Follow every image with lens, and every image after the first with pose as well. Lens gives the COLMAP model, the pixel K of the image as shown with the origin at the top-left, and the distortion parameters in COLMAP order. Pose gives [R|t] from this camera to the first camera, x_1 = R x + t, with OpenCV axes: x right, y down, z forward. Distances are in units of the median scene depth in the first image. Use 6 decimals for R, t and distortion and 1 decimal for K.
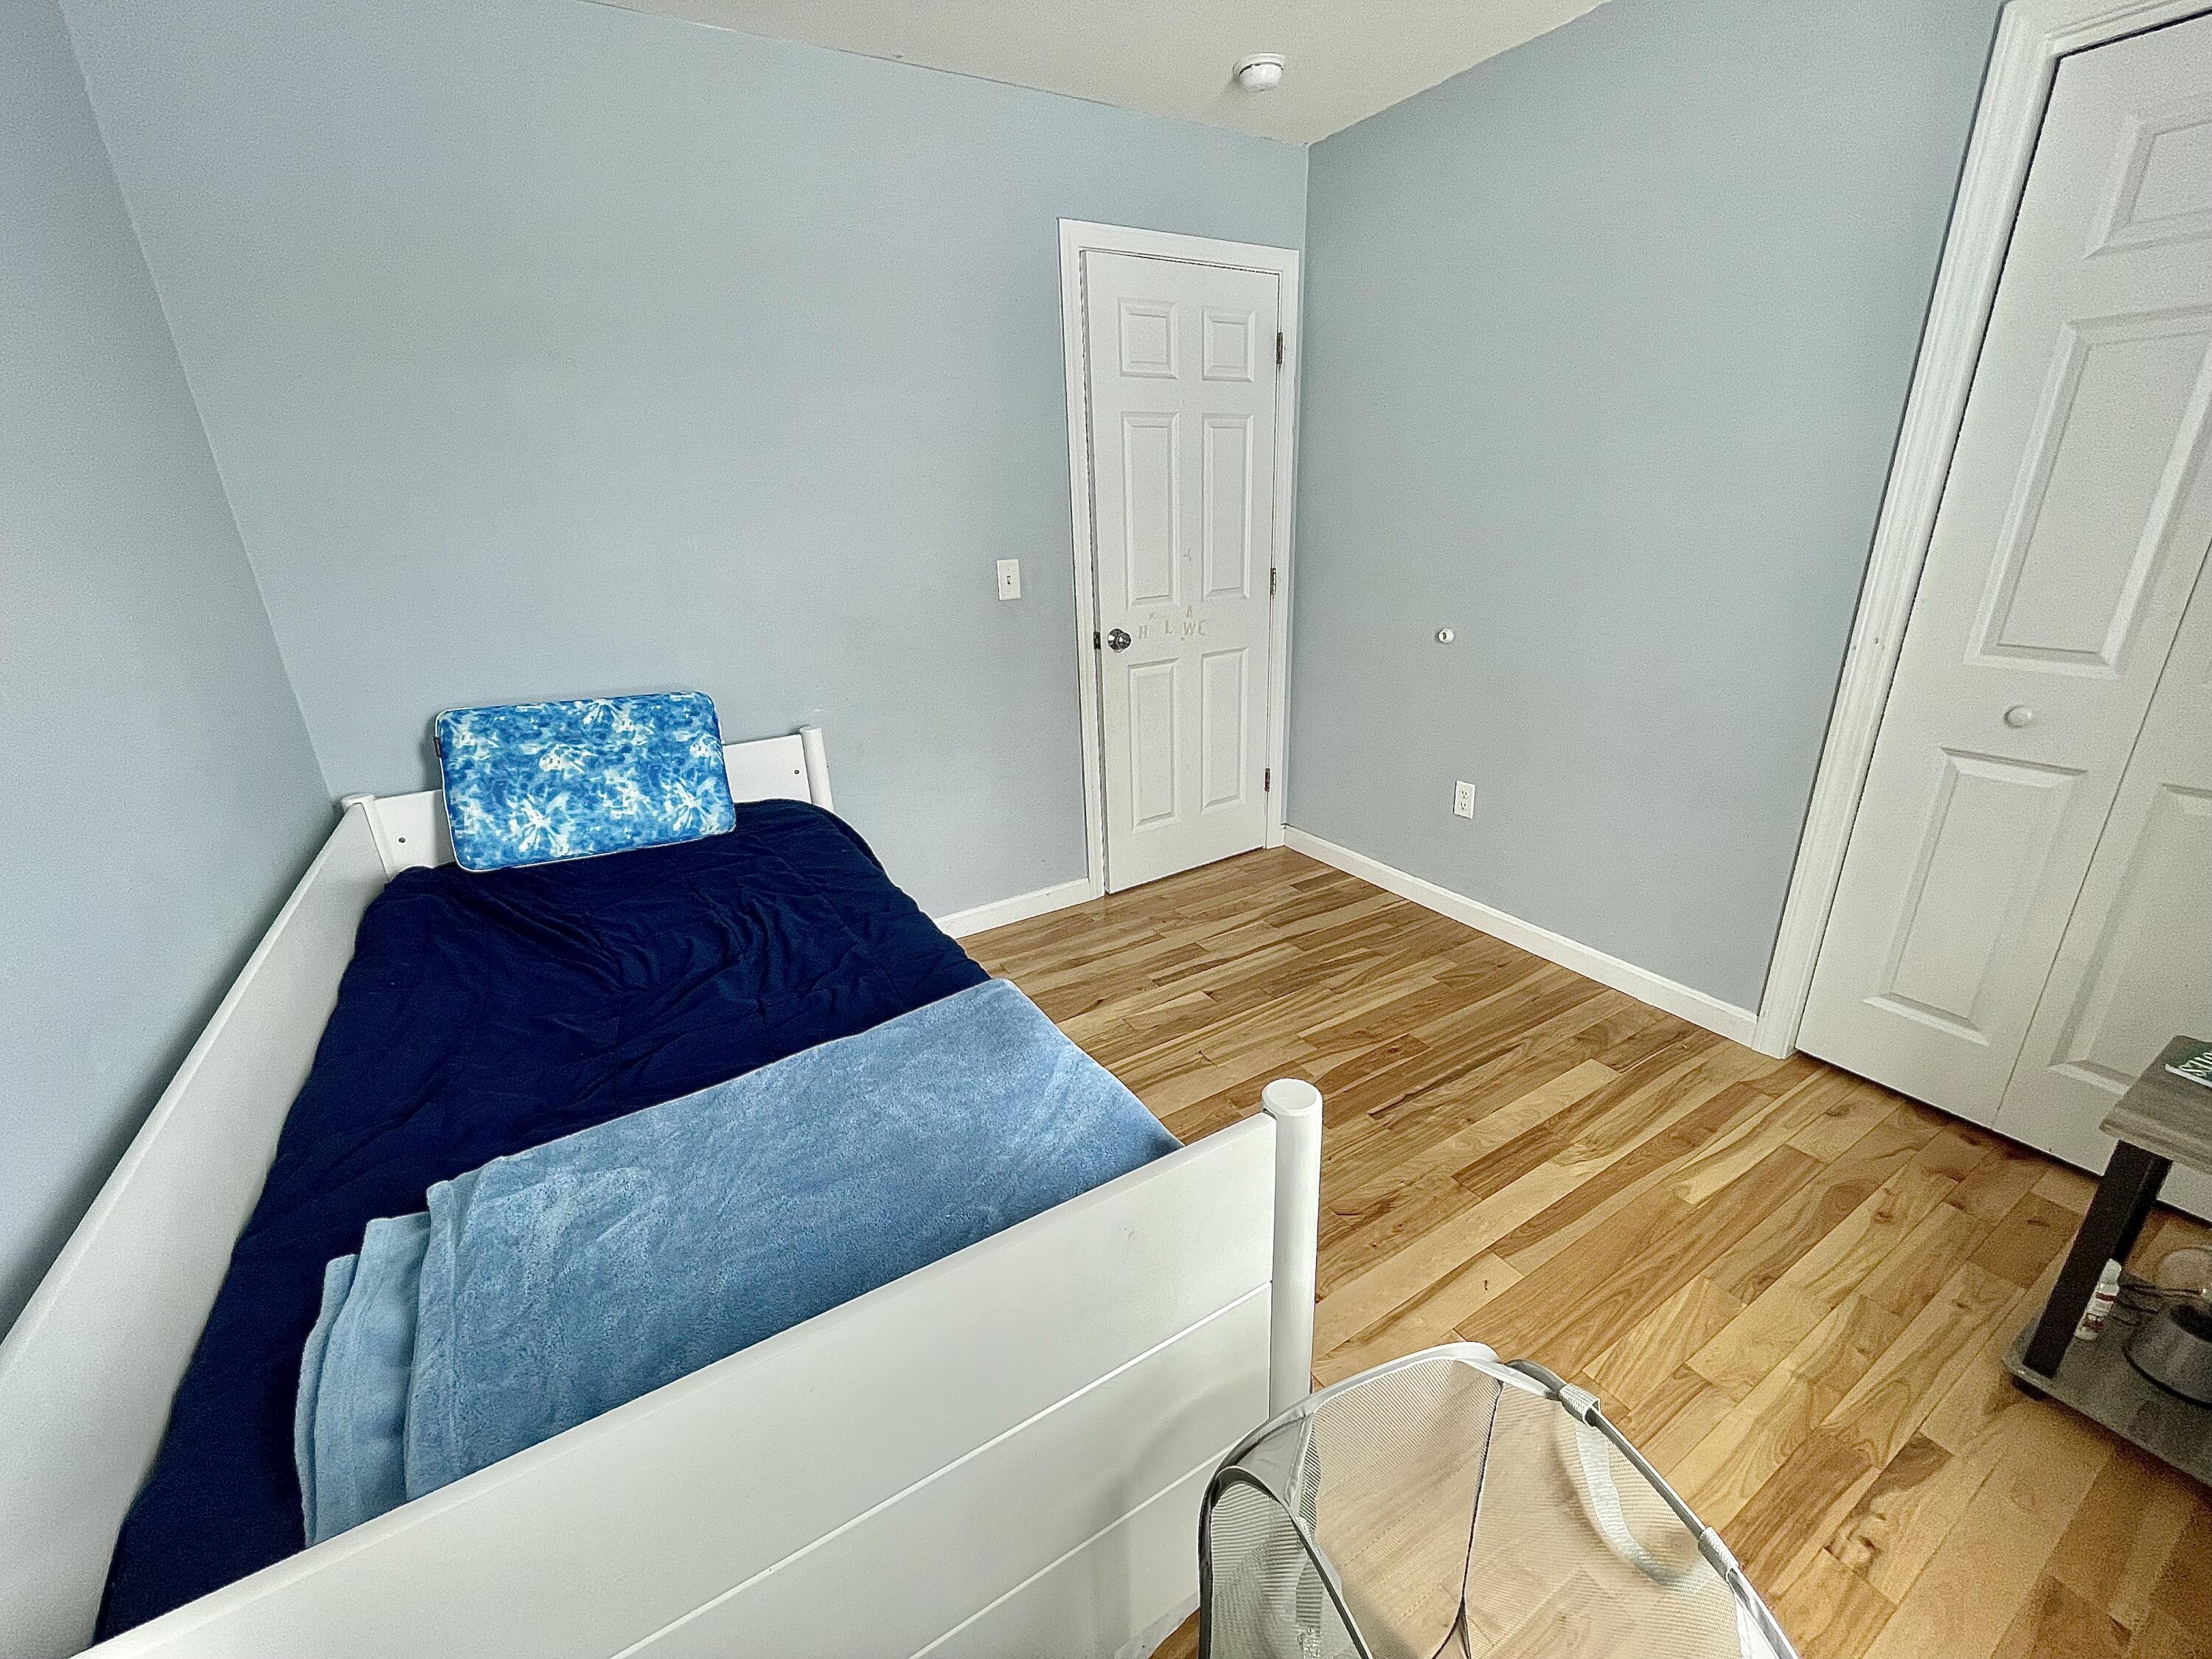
lens RADIAL K [[891.4, 0, 1104.3], [0, 891.4, 829.2], [0, 0, 1]] dist [-0.002578, -0.000444]
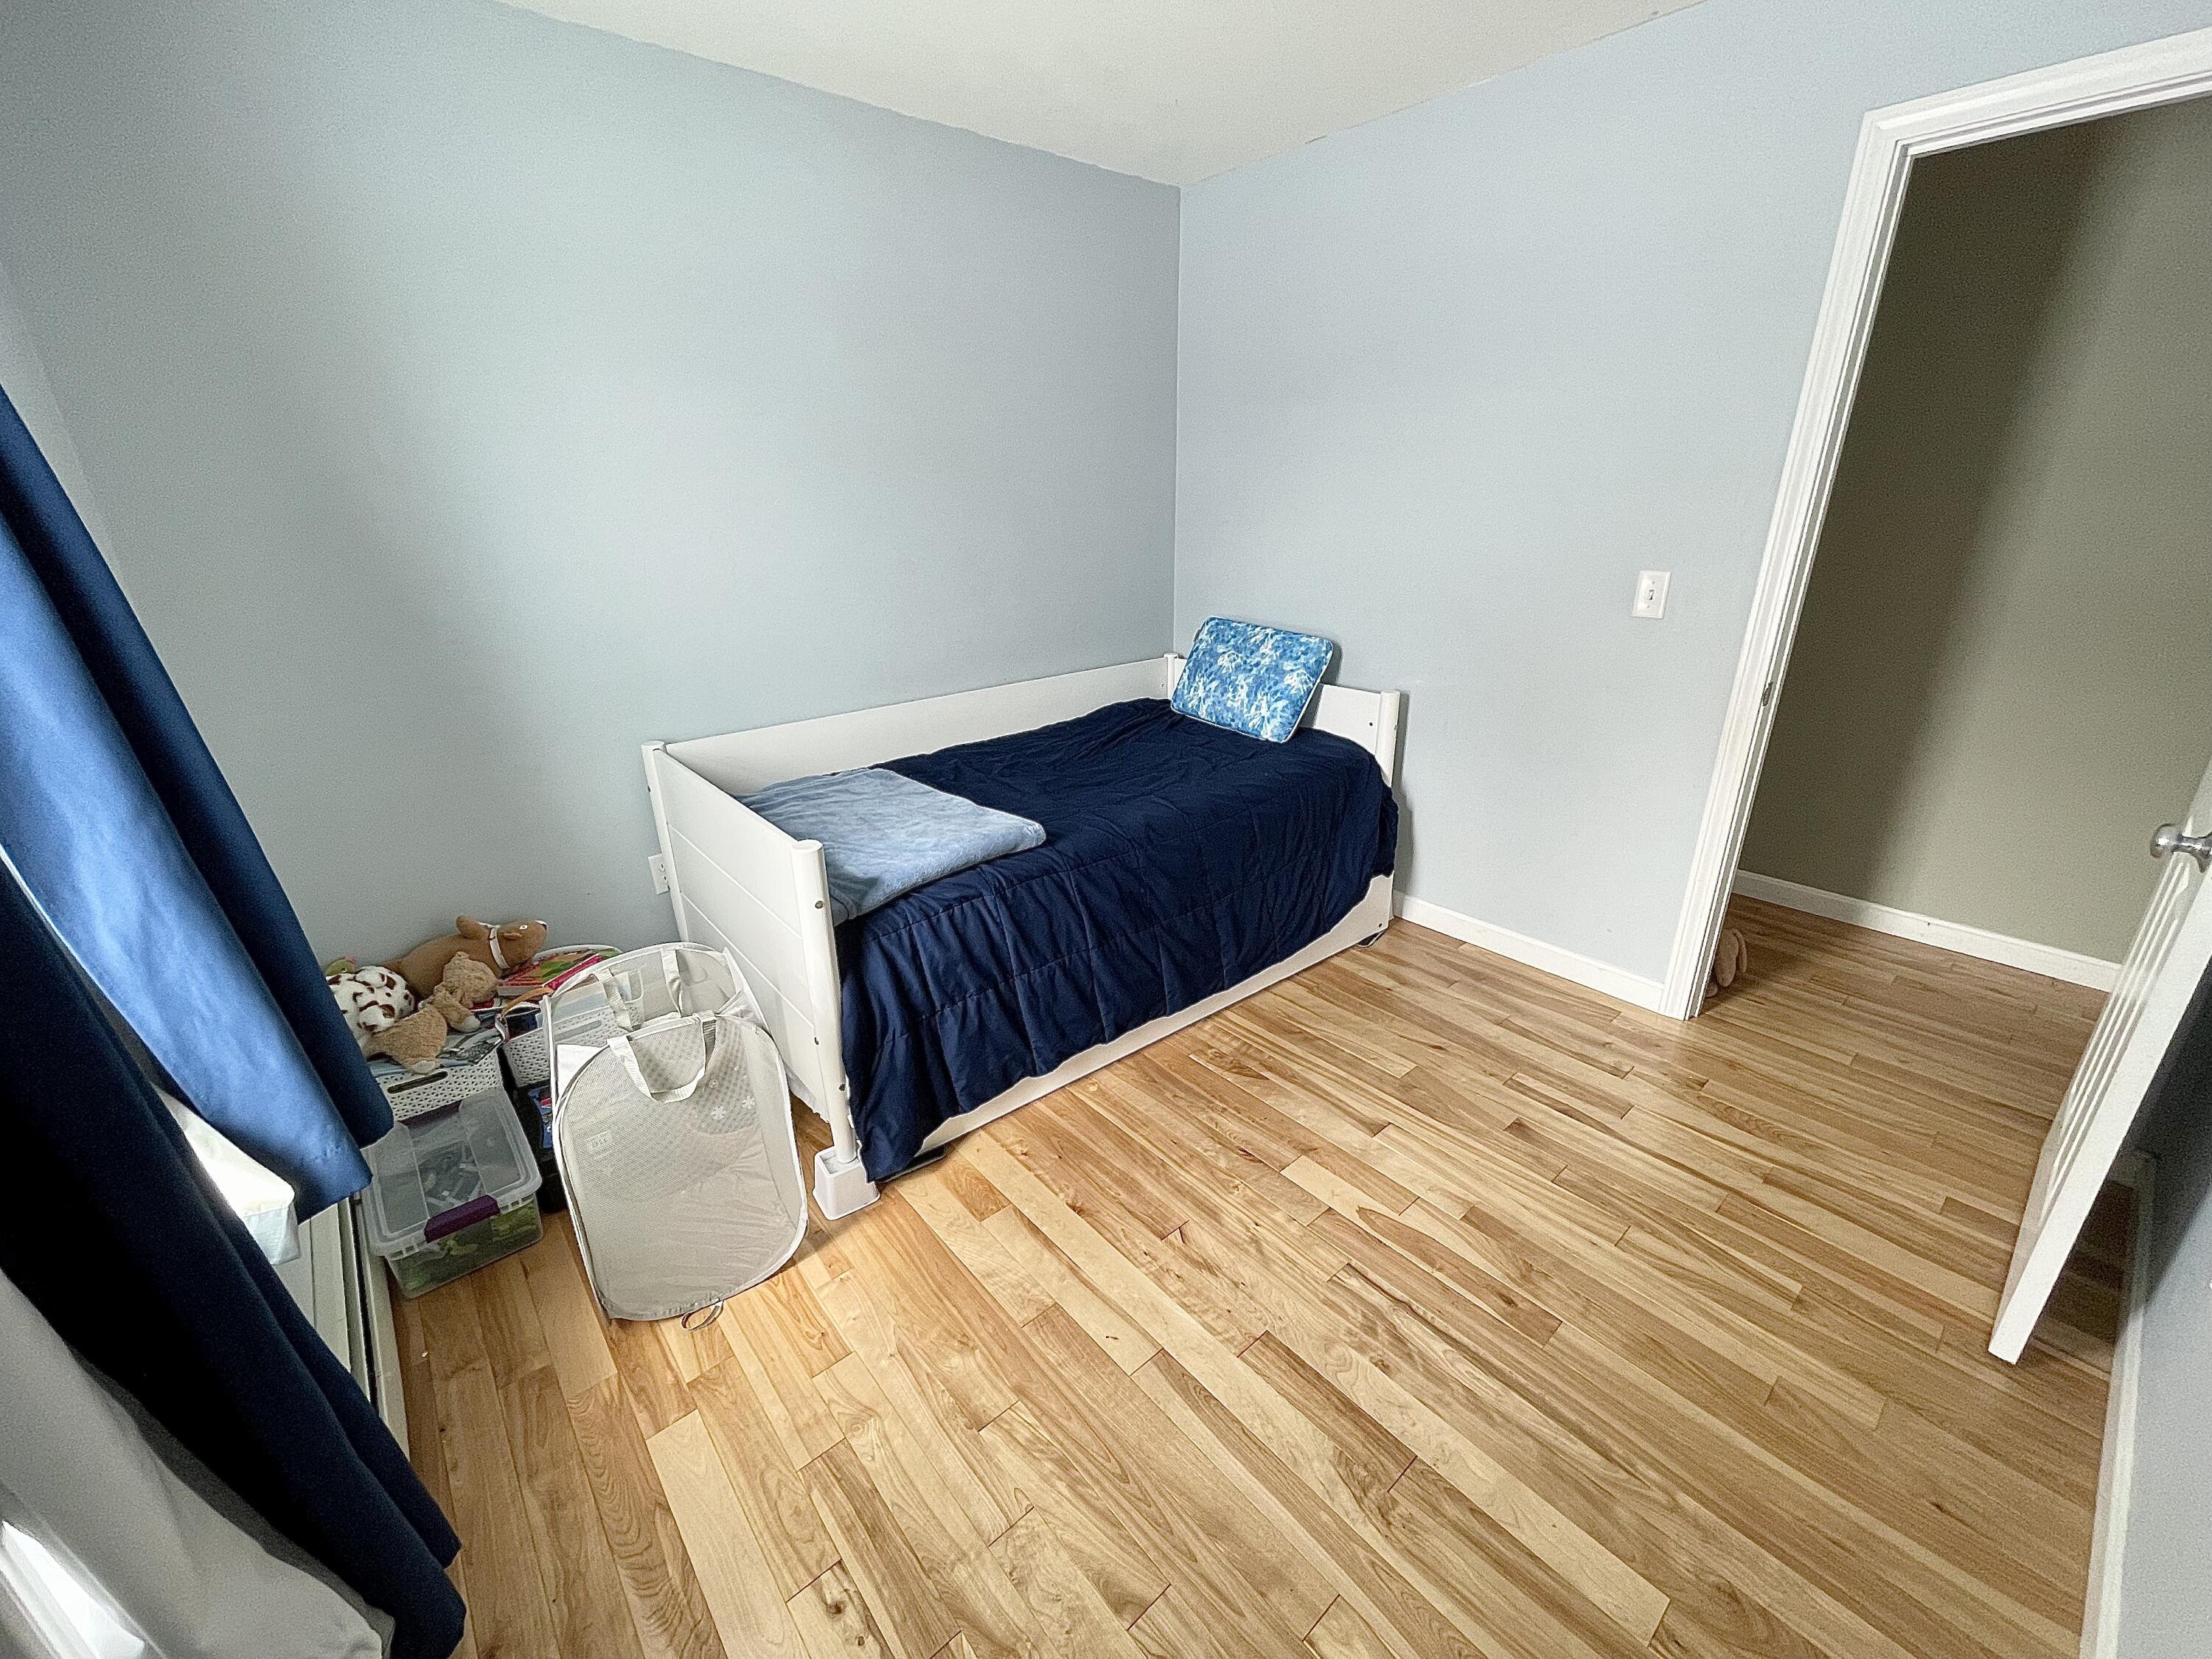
lens RADIAL K [[891.4, 0, 1104.3], [0, 891.4, 829.2], [0, 0, 1]] dist [-0.002578, -0.000444]
pose [[0.166070, 0.379004, -0.910372, 0.835677], [-0.334553, 0.890092, 0.309532, -0.215859], [0.927629, 0.253164, 0.274614, 0.438440]]
